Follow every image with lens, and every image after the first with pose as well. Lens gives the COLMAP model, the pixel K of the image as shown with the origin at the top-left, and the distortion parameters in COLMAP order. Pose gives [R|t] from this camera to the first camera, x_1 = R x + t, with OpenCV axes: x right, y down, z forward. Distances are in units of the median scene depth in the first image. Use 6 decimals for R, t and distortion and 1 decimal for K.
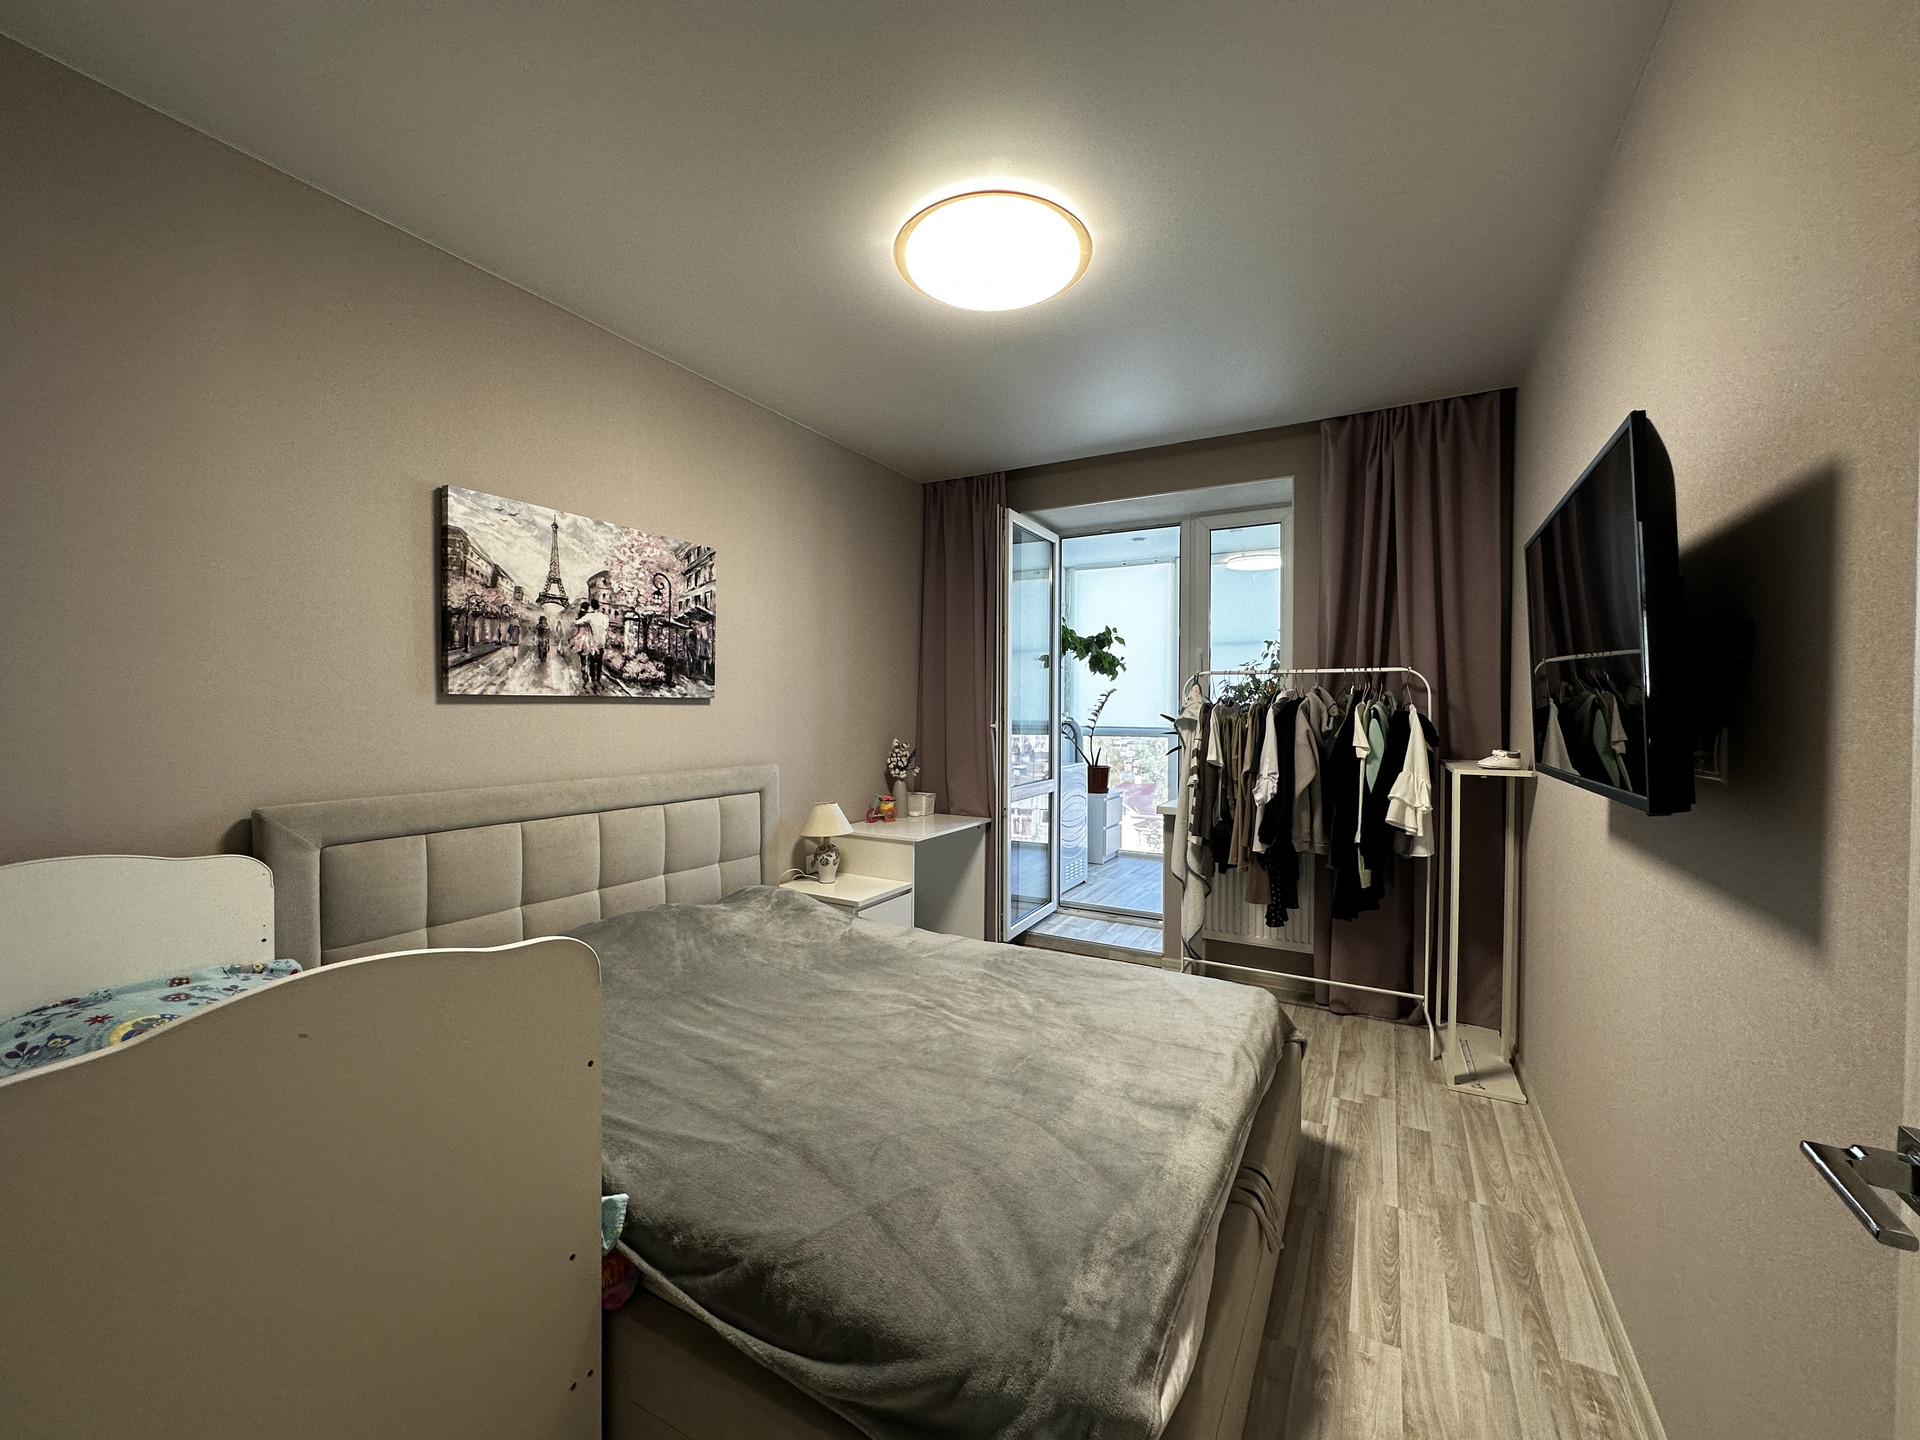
lens RADIAL K [[763.4, 0, 963.2], [0, 763.4, 719.4], [0, 0, 1]] dist [-0.004607, 0.001241]
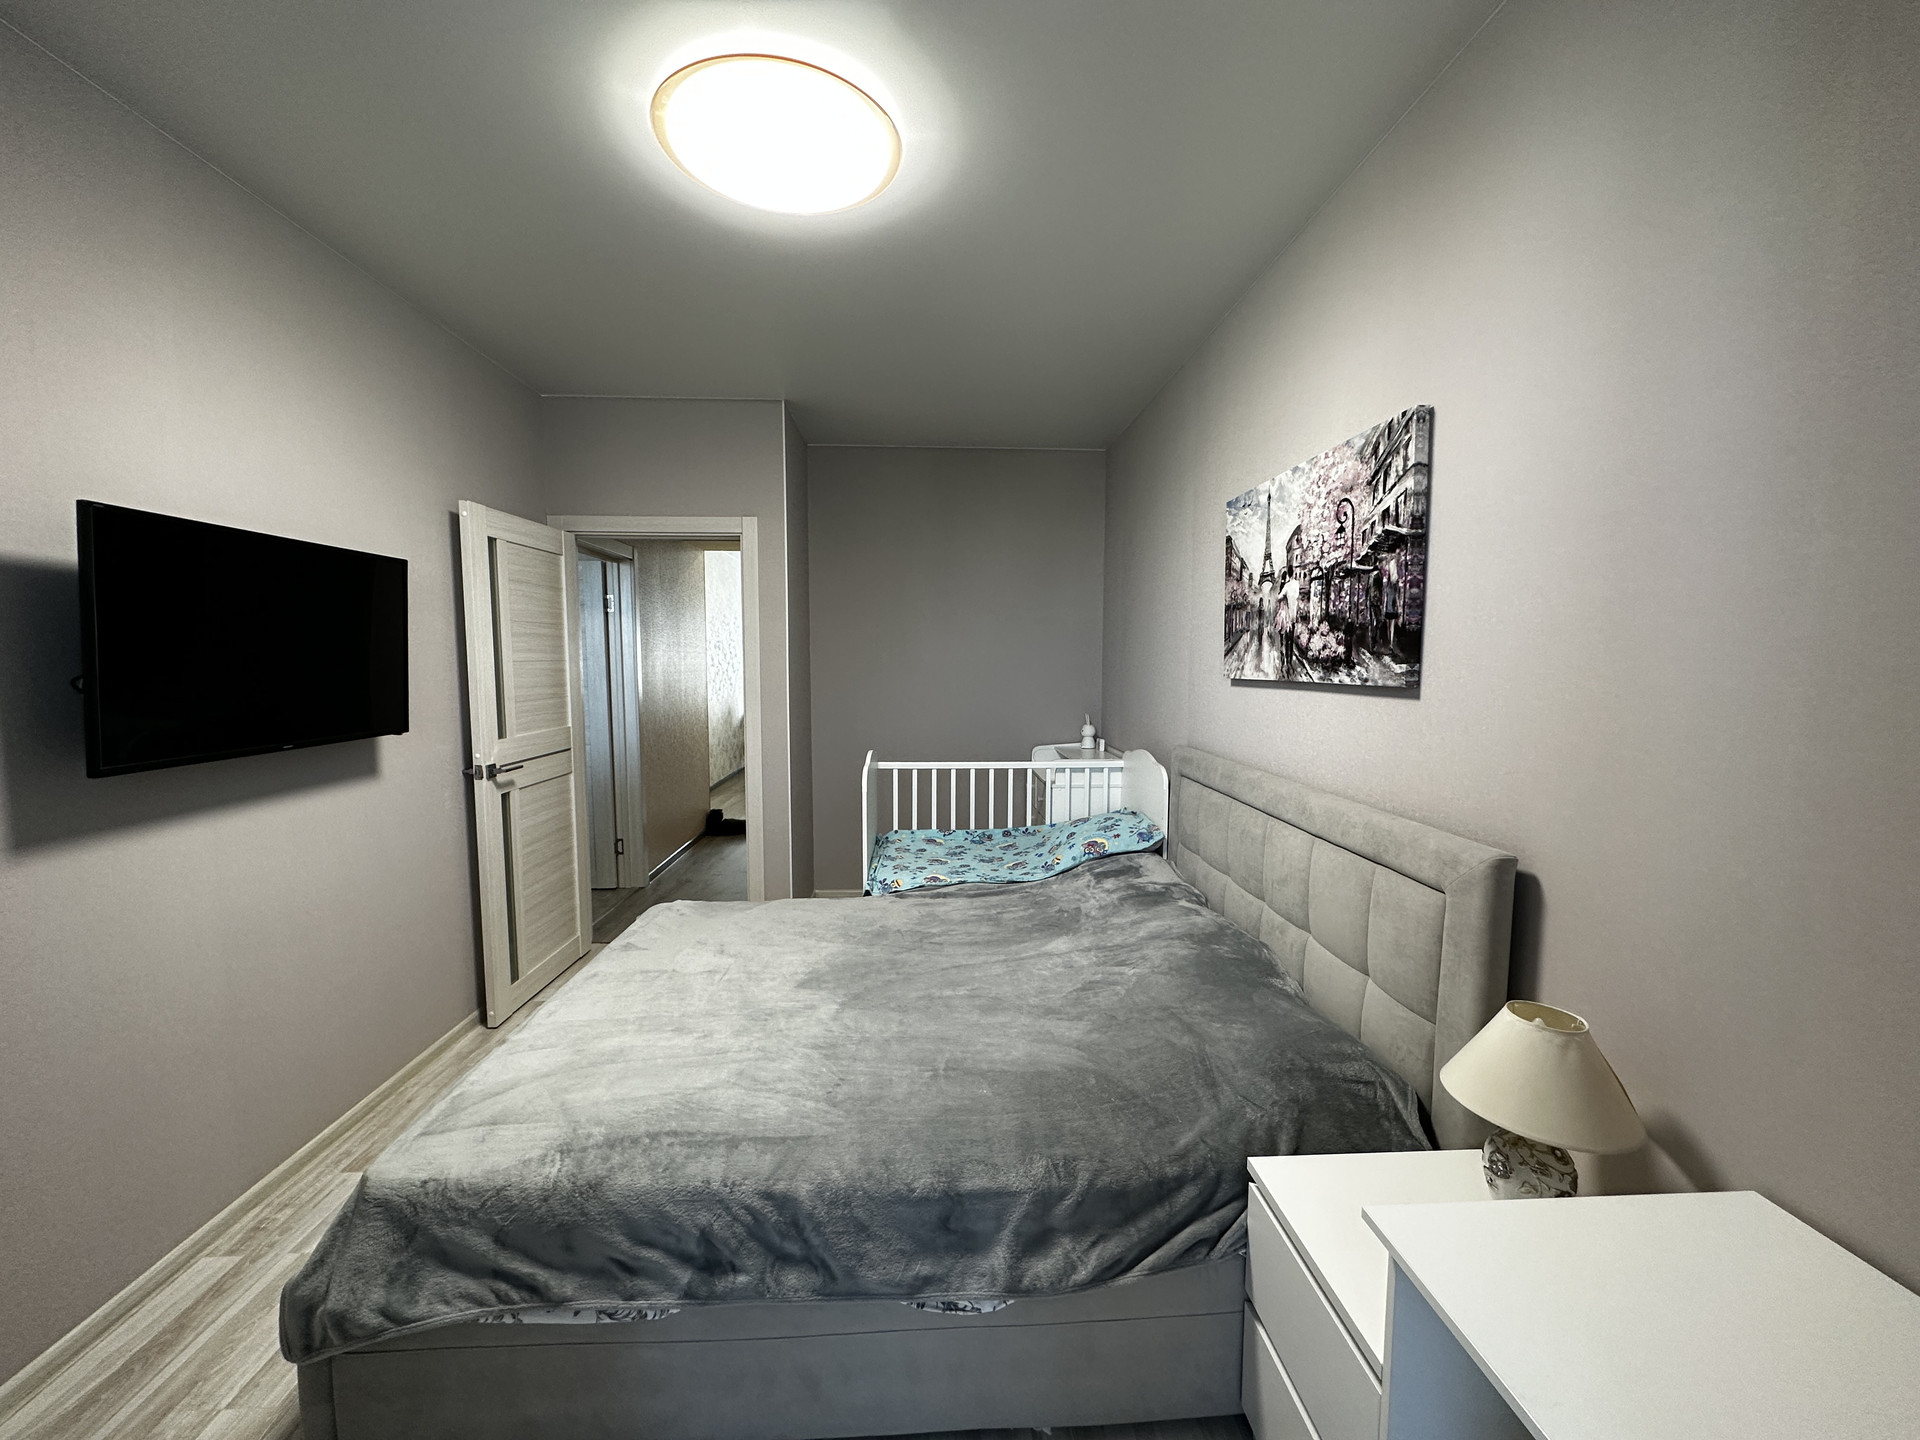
lens RADIAL K [[763.4, 0, 962.9], [0, 763.4, 720.4], [0, 0, 1]] dist [-0.004607, 0.001241]
pose [[-0.845296, 0.036619, -0.533042, 0.251441], [-0.012256, 0.996057, 0.087862, -0.052507], [0.534158, 0.080802, -0.841515, 1.407572]]
